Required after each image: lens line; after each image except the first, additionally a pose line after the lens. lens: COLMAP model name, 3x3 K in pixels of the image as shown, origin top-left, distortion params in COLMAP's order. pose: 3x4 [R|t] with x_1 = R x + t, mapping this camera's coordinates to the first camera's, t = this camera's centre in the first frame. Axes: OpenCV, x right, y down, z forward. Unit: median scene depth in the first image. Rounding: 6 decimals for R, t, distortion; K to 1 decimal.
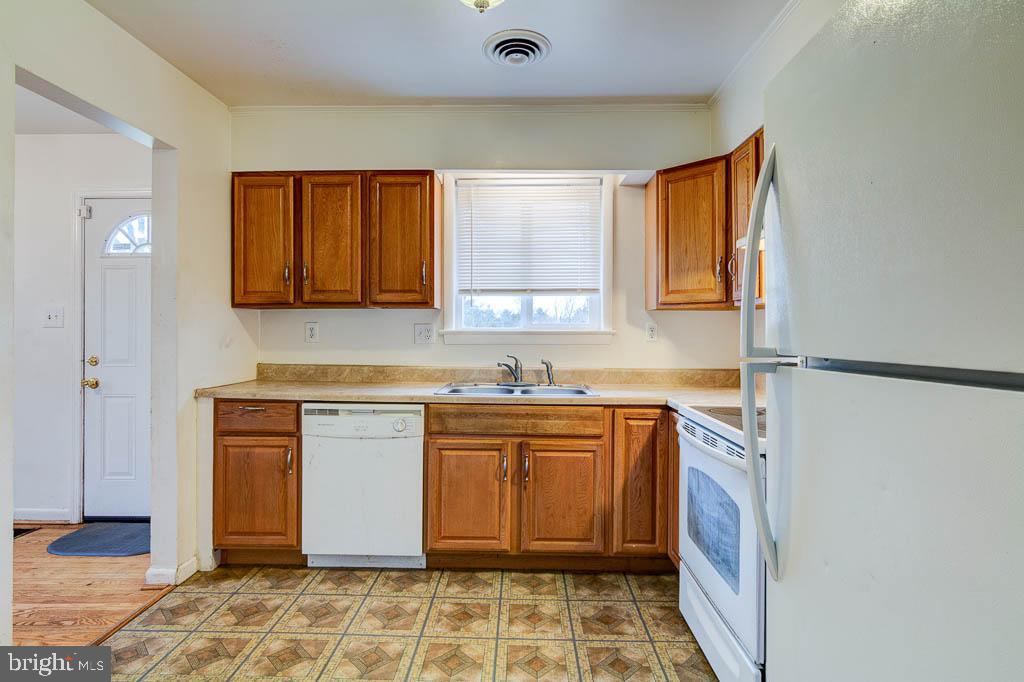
lens RADIAL K [[519.0, 0, 512.2], [0, 519.0, 334.6], [0, 0, 1]] dist [0.000656, 0.000370]
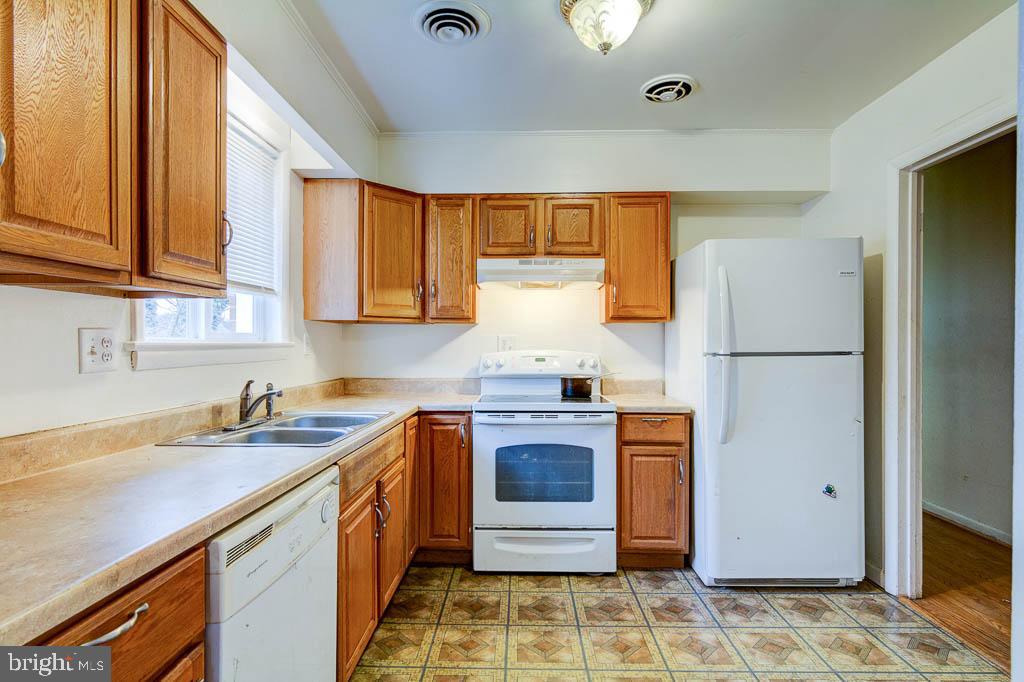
lens RADIAL K [[525.0, 0, 511.1], [0, 525.0, 346.2], [0, 0, 1]] dist [0.001688, 0.000848]
pose [[-0.003847, -0.010313, 0.999939, -0.834776], [0.001791, 0.999945, 0.010320, -0.011721], [-0.999991, 0.001831, -0.003828, 0.841846]]
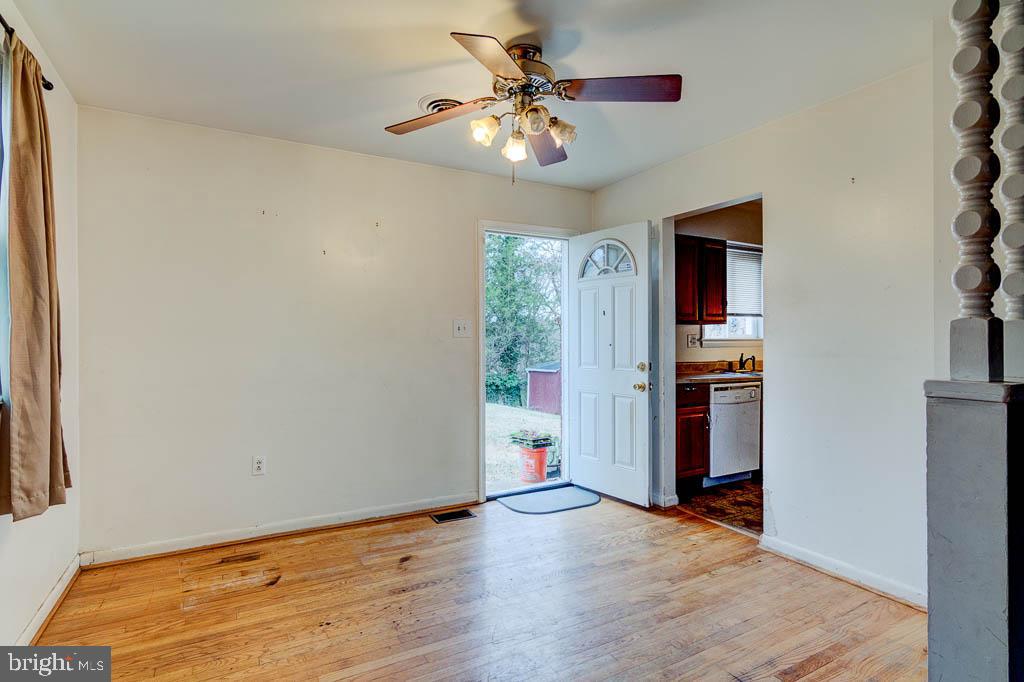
lens RADIAL K [[519.0, 0, 512.2], [0, 519.0, 334.6], [0, 0, 1]] dist [0.000656, 0.000370]
pose [[0.860601, -0.001386, 0.509278, -1.878433], [0.005430, 0.999964, -0.006456, -0.017307], [-0.509251, 0.008321, 0.860578, -0.083731]]
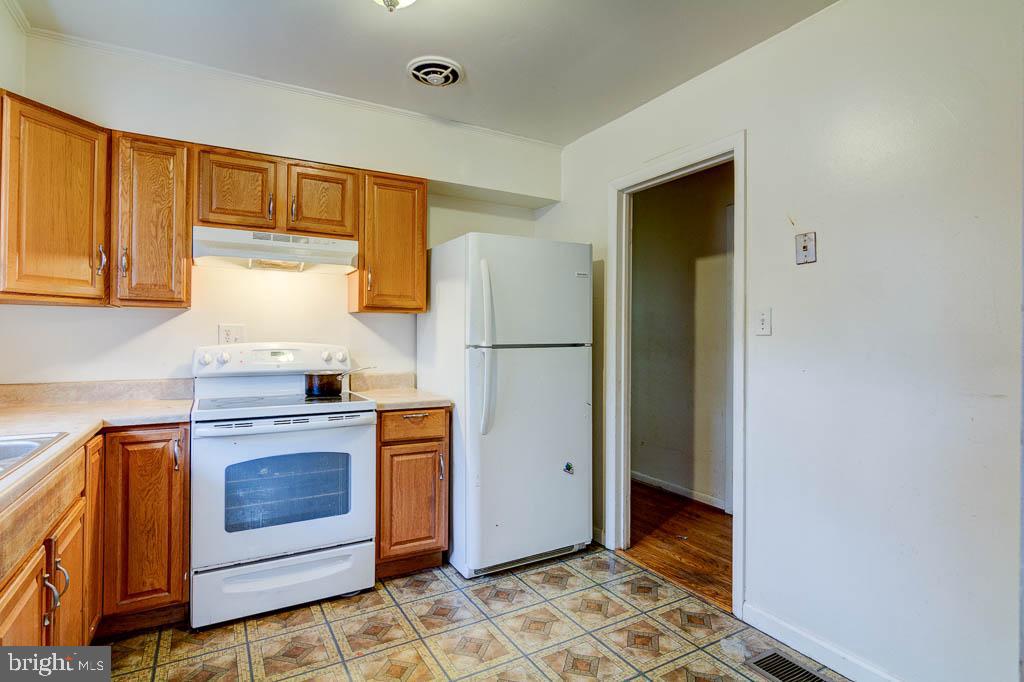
lens RADIAL K [[529.2, 0, 512.6], [0, 529.2, 334.2], [0, 0, 1]] dist [-0.001295, 0.000889]
pose [[-0.521202, -0.005923, 0.853413, -0.733072], [-0.007120, 0.999971, 0.002592, -0.012062], [-0.853404, -0.004726, -0.521229, 0.924718]]
